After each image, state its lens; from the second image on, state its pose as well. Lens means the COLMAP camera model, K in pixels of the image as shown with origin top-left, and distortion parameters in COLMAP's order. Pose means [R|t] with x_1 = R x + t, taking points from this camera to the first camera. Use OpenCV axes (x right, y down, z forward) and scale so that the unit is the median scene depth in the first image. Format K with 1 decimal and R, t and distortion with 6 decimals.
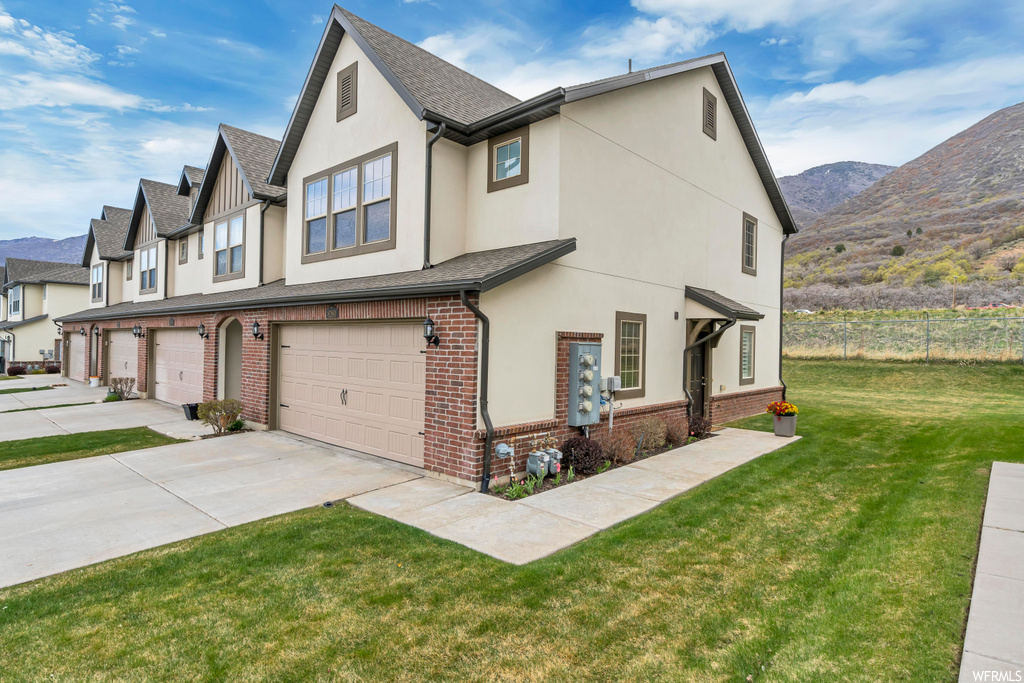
lens RADIAL K [[551.5, 0, 513.2], [0, 551.5, 339.3], [0, 0, 1]] dist [-0.010941, 0.000136]
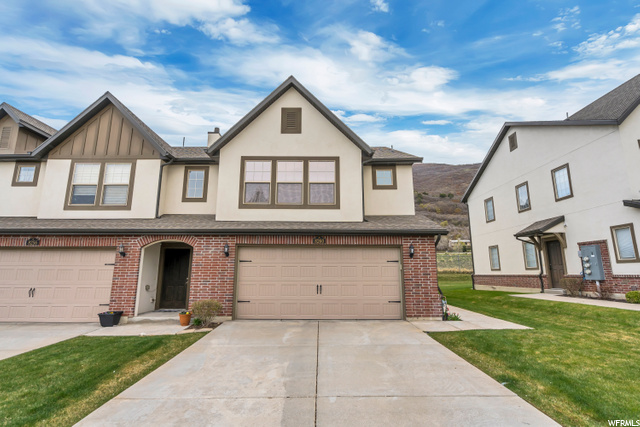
lens RADIAL K [[300.5, 0, 319.0], [0, 300.5, 217.1], [0, 0, 1]] dist [0.002552, 0.000394]
pose [[0.727213, 0.106504, 0.678099, -0.908778], [0.007286, 0.986636, -0.162777, 0.032329], [-0.686374, 0.123314, 0.716718, 0.272341]]
